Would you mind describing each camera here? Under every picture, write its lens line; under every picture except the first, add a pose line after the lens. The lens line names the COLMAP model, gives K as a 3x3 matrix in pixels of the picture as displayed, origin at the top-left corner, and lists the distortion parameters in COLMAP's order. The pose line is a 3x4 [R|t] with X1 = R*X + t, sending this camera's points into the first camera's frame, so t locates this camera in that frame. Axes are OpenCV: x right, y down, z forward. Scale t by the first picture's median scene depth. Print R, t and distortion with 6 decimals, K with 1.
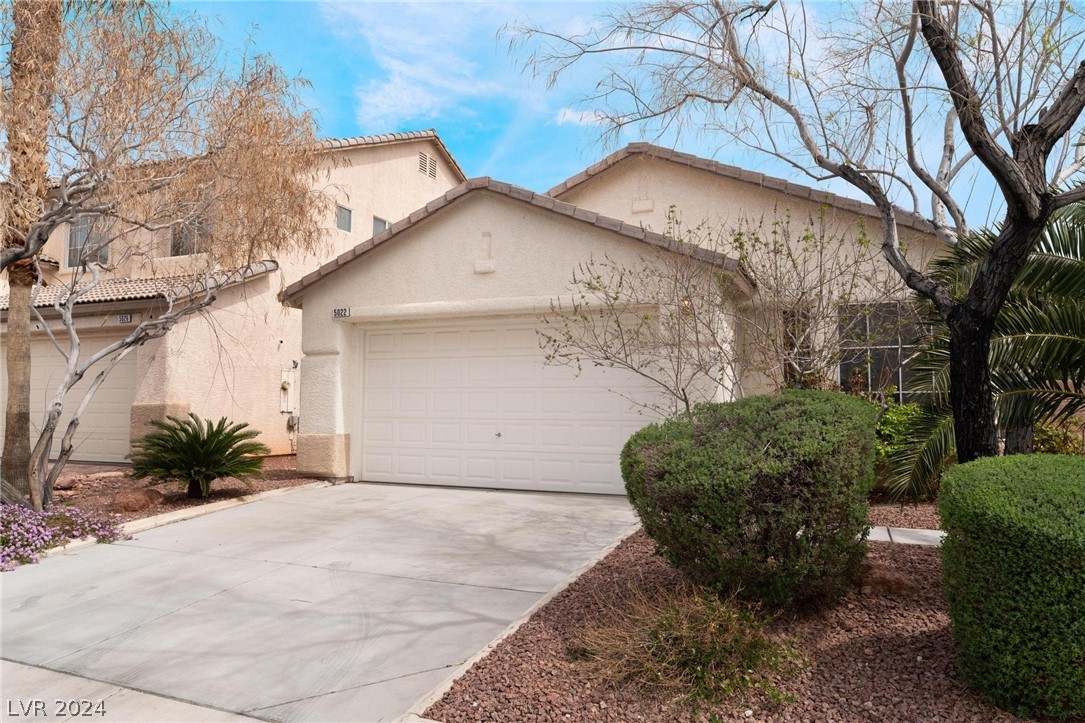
lens RADIAL K [[764.6, 0, 540.3], [0, 764.6, 358.0], [0, 0, 1]] dist [0.002472, -0.008372]
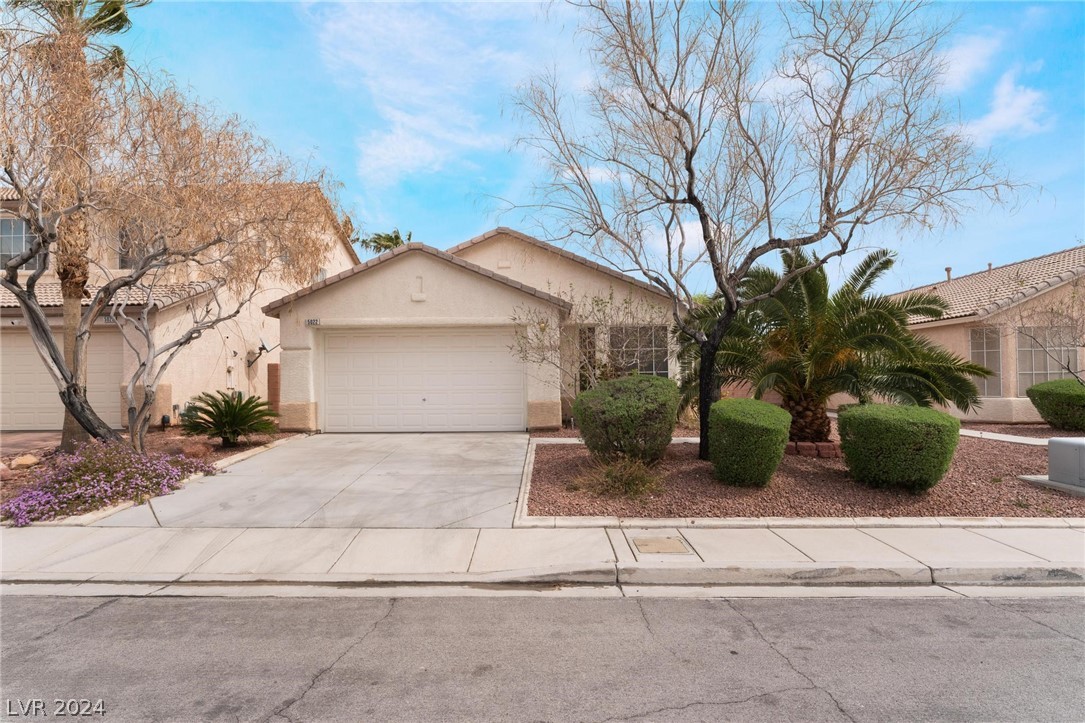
lens RADIAL K [[567.2, 0, 551.8], [0, 567.2, 373.4], [0, 0, 1]] dist [-0.003338, -0.000482]
pose [[0.917771, -0.008737, 0.397013, -0.295960], [-0.013068, 0.998552, 0.052184, -0.024522], [-0.396894, -0.053081, 0.916328, -0.233854]]
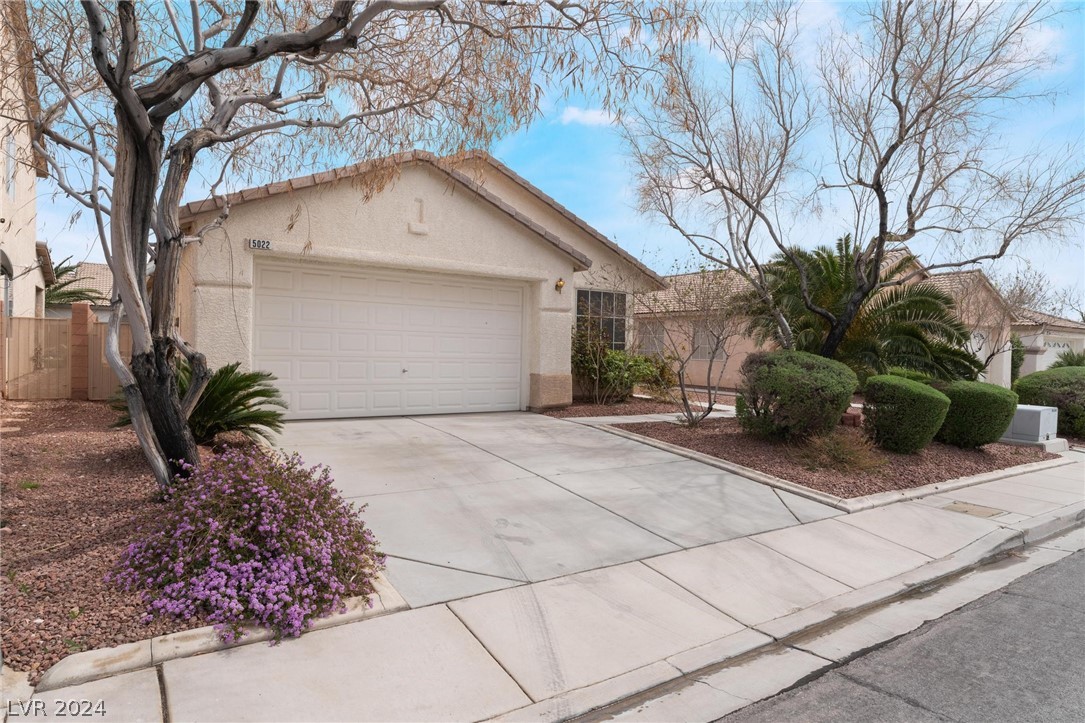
lens RADIAL K [[652.3, 0, 541.1], [0, 652.3, 360.0], [0, 0, 1]] dist [-0.031883, -0.000635]
pose [[0.516853, -0.004868, 0.856060, -0.836371], [-0.078902, 0.995457, 0.053299, 0.013350], [-0.852430, -0.095093, 0.514120, 0.310283]]
